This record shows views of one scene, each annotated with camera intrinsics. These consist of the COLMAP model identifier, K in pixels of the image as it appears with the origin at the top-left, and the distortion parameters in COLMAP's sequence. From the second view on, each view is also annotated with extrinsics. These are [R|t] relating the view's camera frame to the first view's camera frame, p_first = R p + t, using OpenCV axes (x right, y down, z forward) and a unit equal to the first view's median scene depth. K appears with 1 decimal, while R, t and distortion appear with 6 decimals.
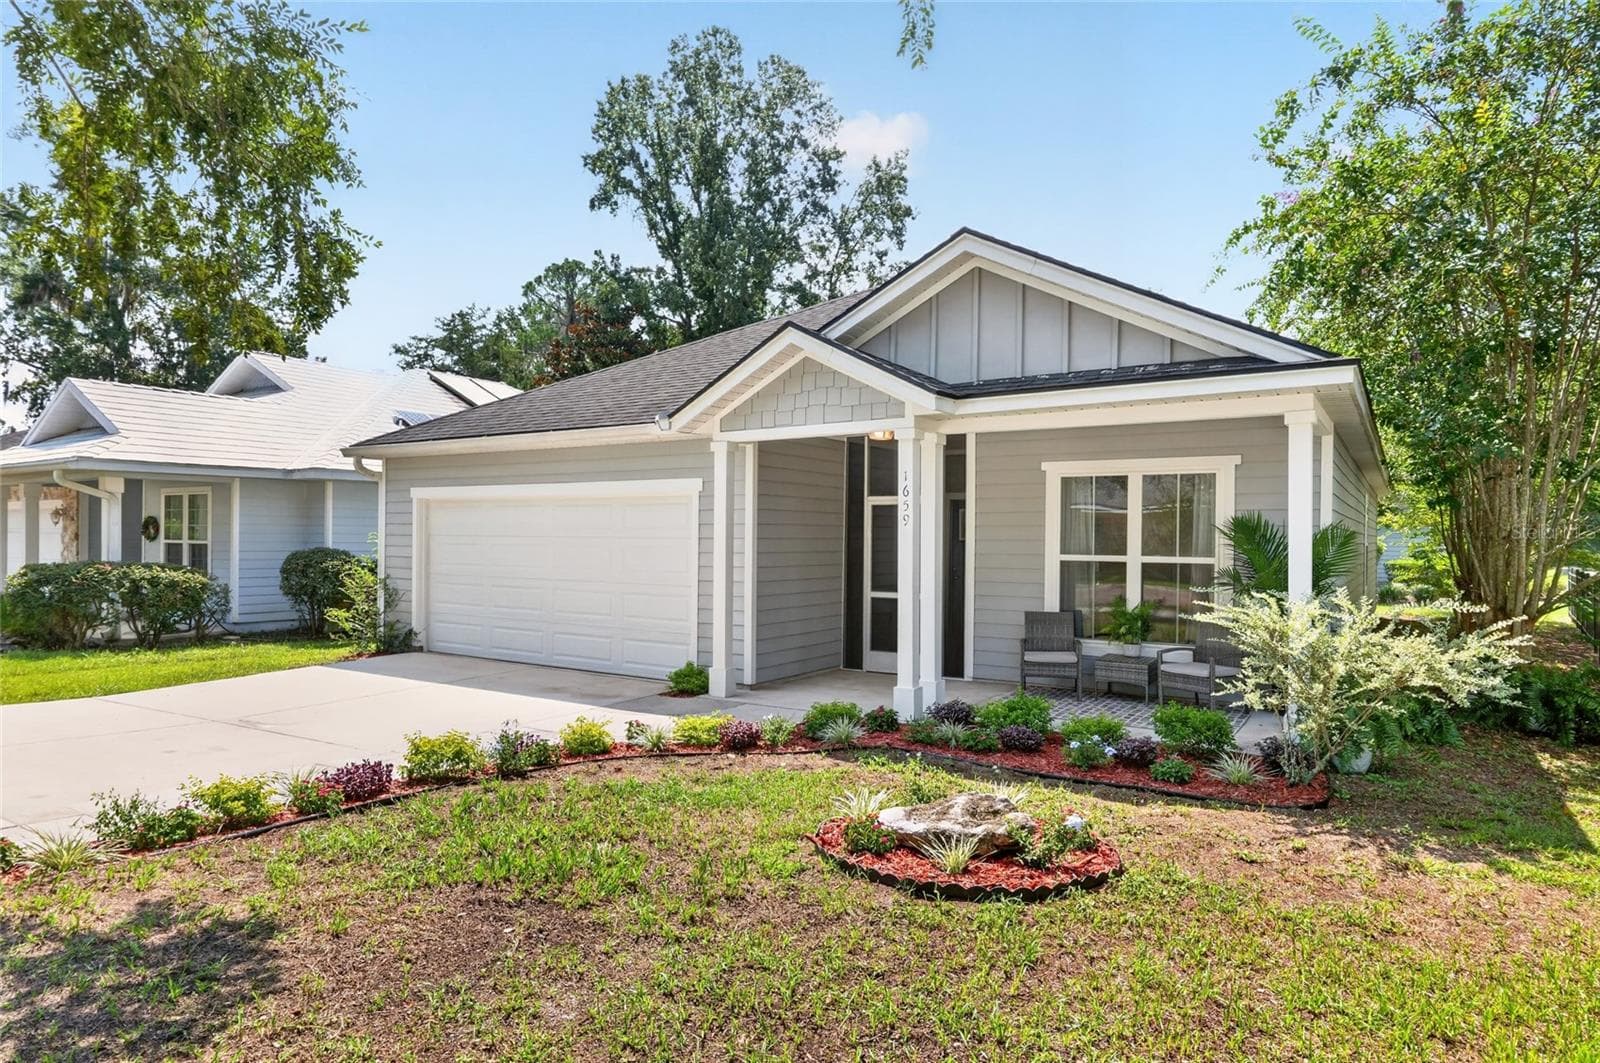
lens RADIAL K [[944.4, 0, 781.1], [0, 944.4, 542.0], [0, 0, 1]] dist [-0.005033, -0.000407]
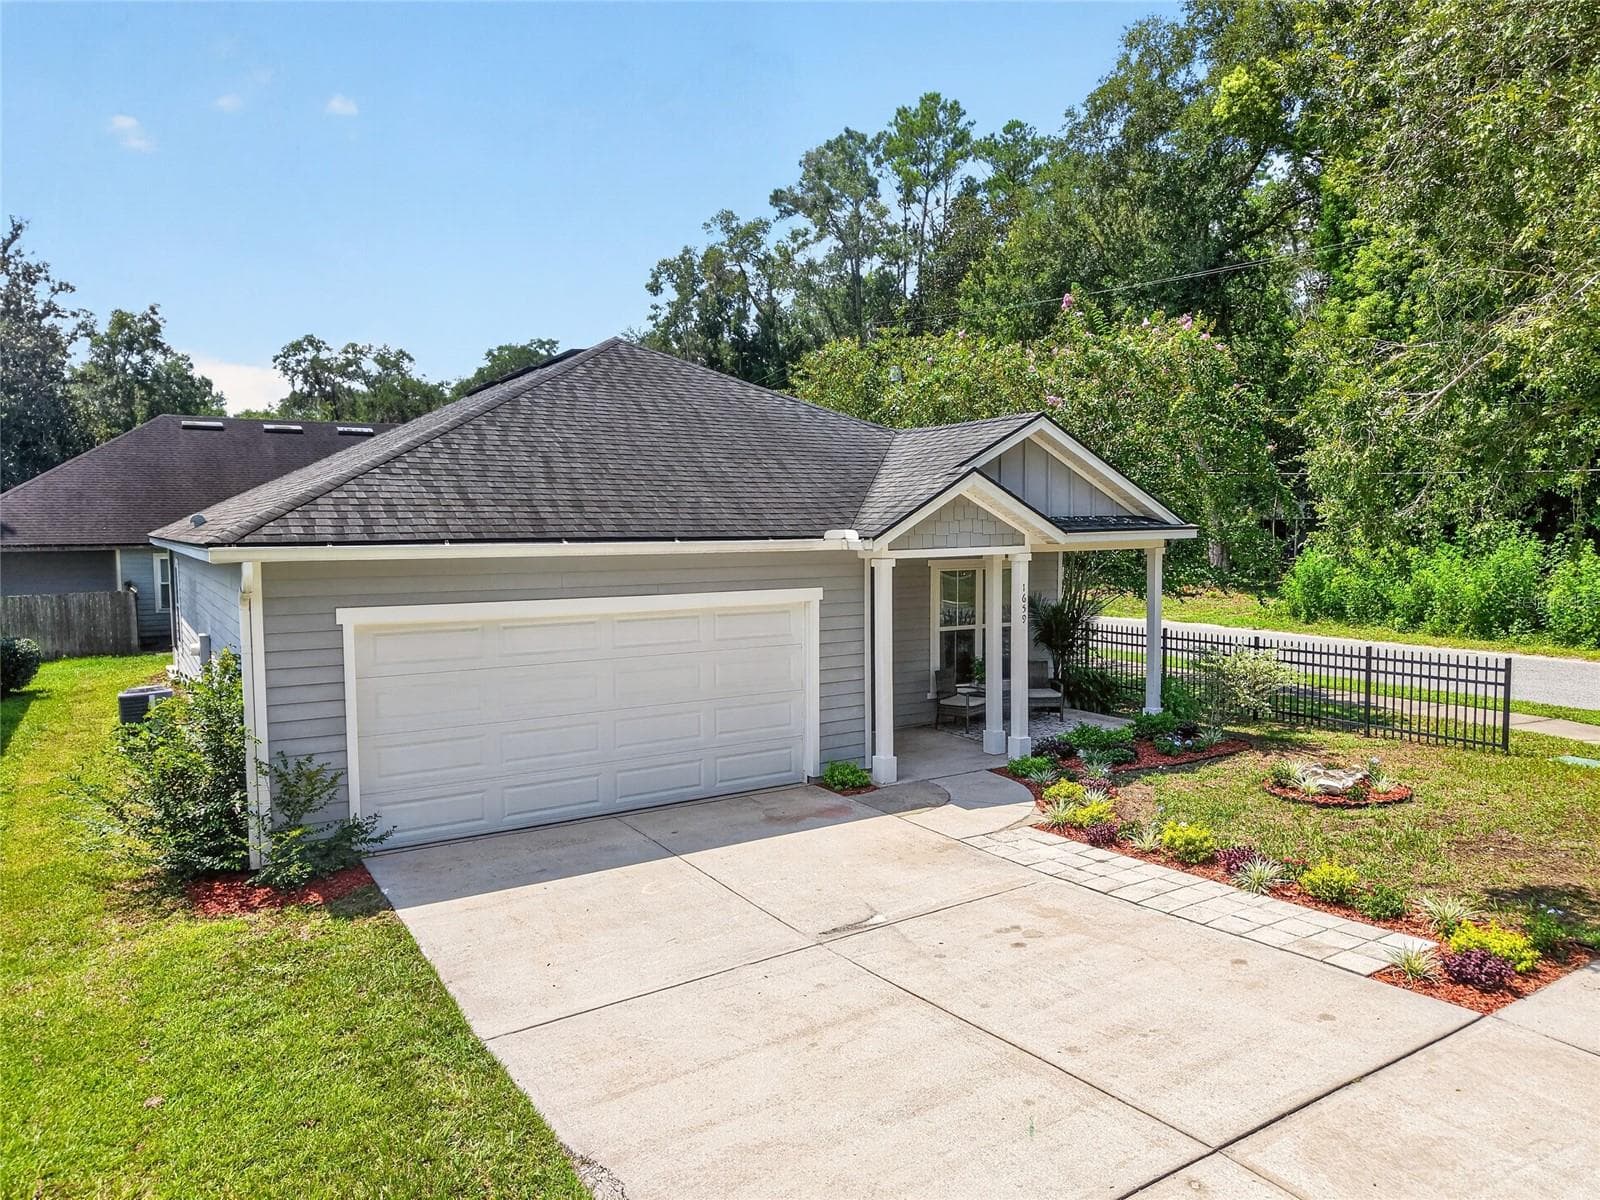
lens RADIAL K [[1082.5, 0, 793.1], [0, 1082.5, 604.3], [0, 0, 1]] dist [0.028680, -0.027533]
pose [[0.401223, -0.078989, 0.912568, -1.159874], [0.015561, 0.996719, 0.079431, -0.140827], [-0.915848, -0.017669, 0.401136, 0.533634]]
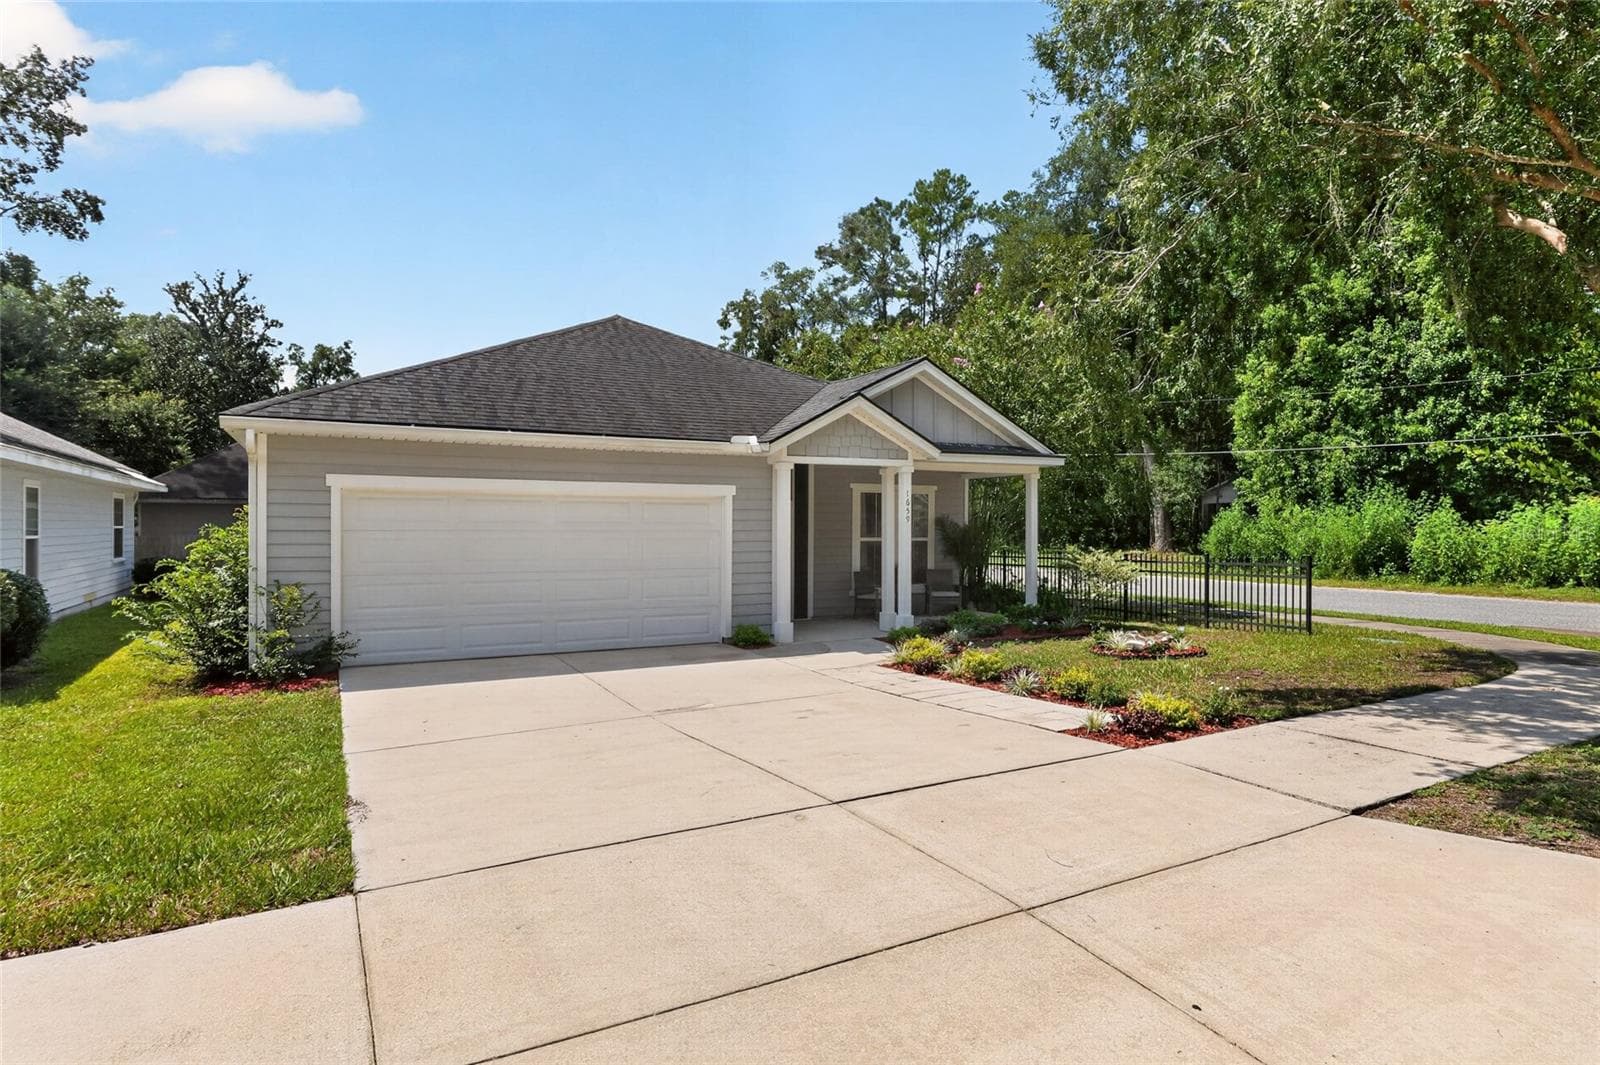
lens RADIAL K [[886.5, 0, 803.3], [0, 886.5, 527.2], [0, 0, 1]] dist [-0.002145, 0.001375]
pose [[0.457045, -0.008417, 0.889404, -1.109810], [0.006246, 0.999961, 0.006253, -0.015769], [-0.889421, 0.002697, 0.457080, 0.340579]]
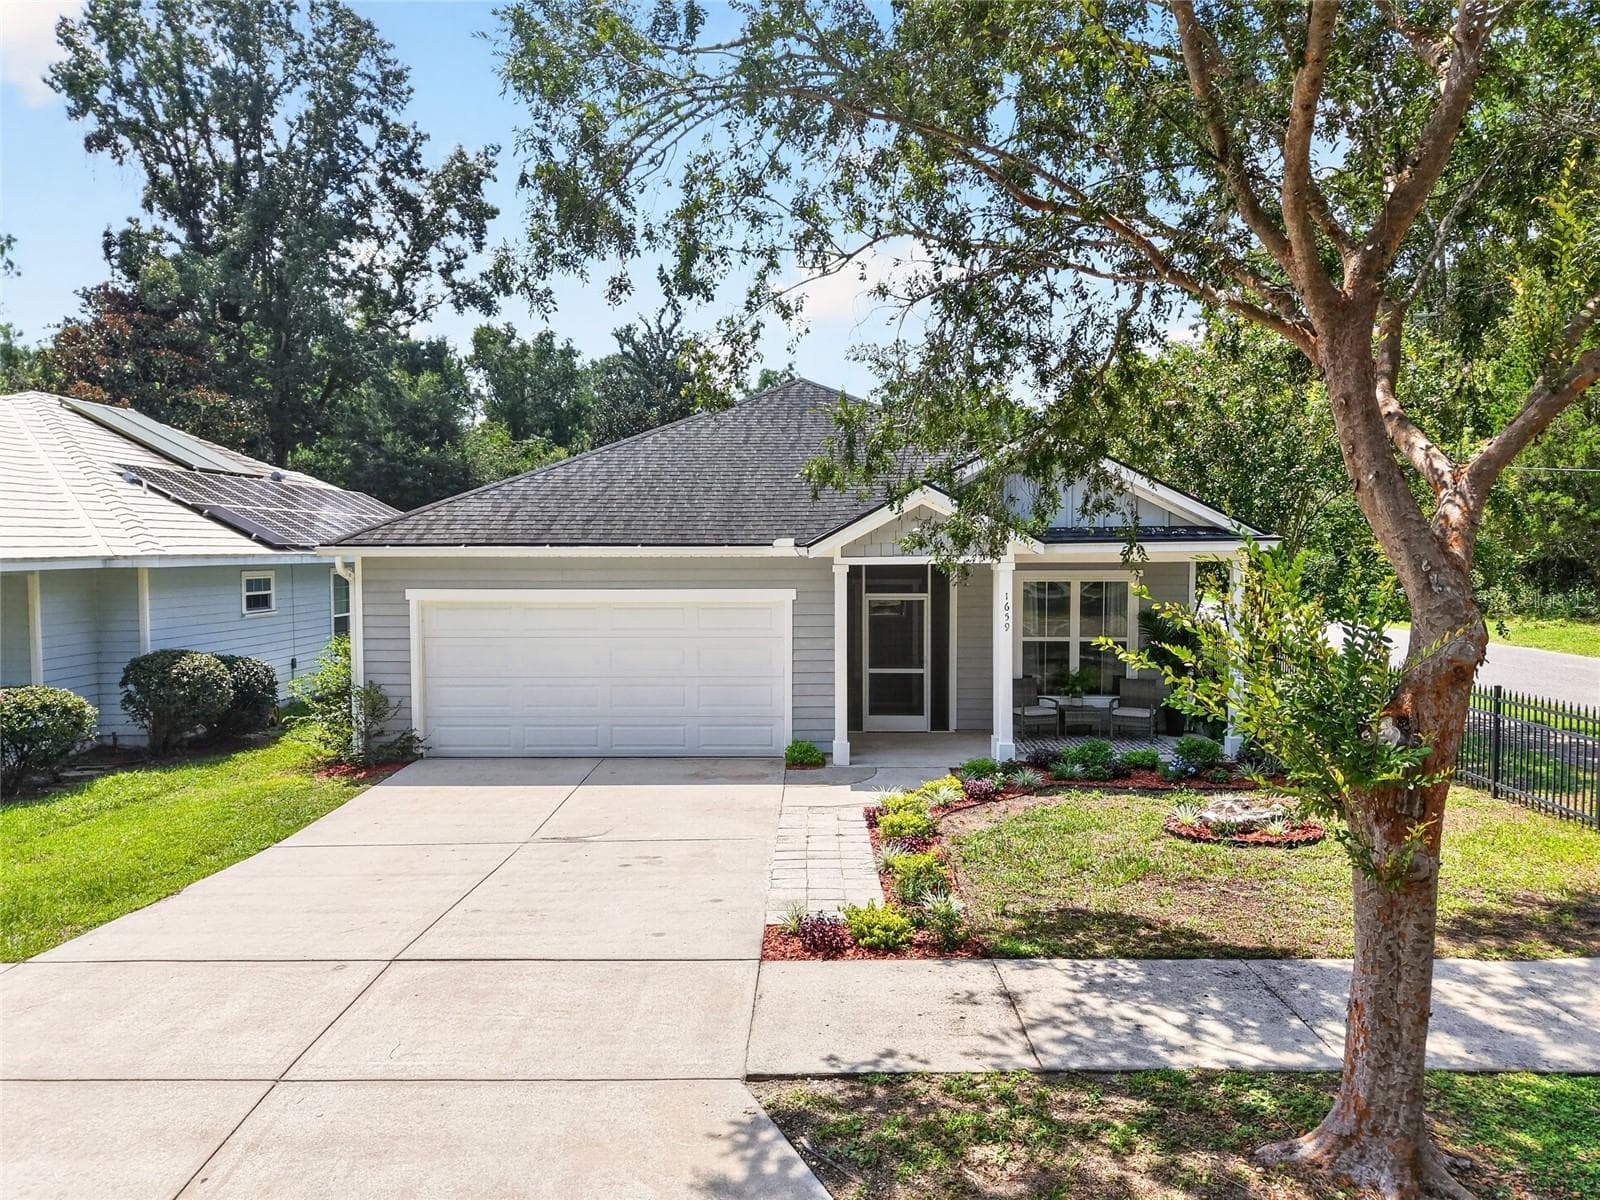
lens RADIAL K [[1082.5, 0, 787.4], [0, 1082.5, 597.2], [0, 0, 1]] dist [0.028680, -0.027533]
pose [[0.845211, -0.036161, 0.533208, -0.809942], [0.013428, 0.998830, 0.046452, -0.118119], [-0.534264, -0.032102, 0.844708, -0.162463]]
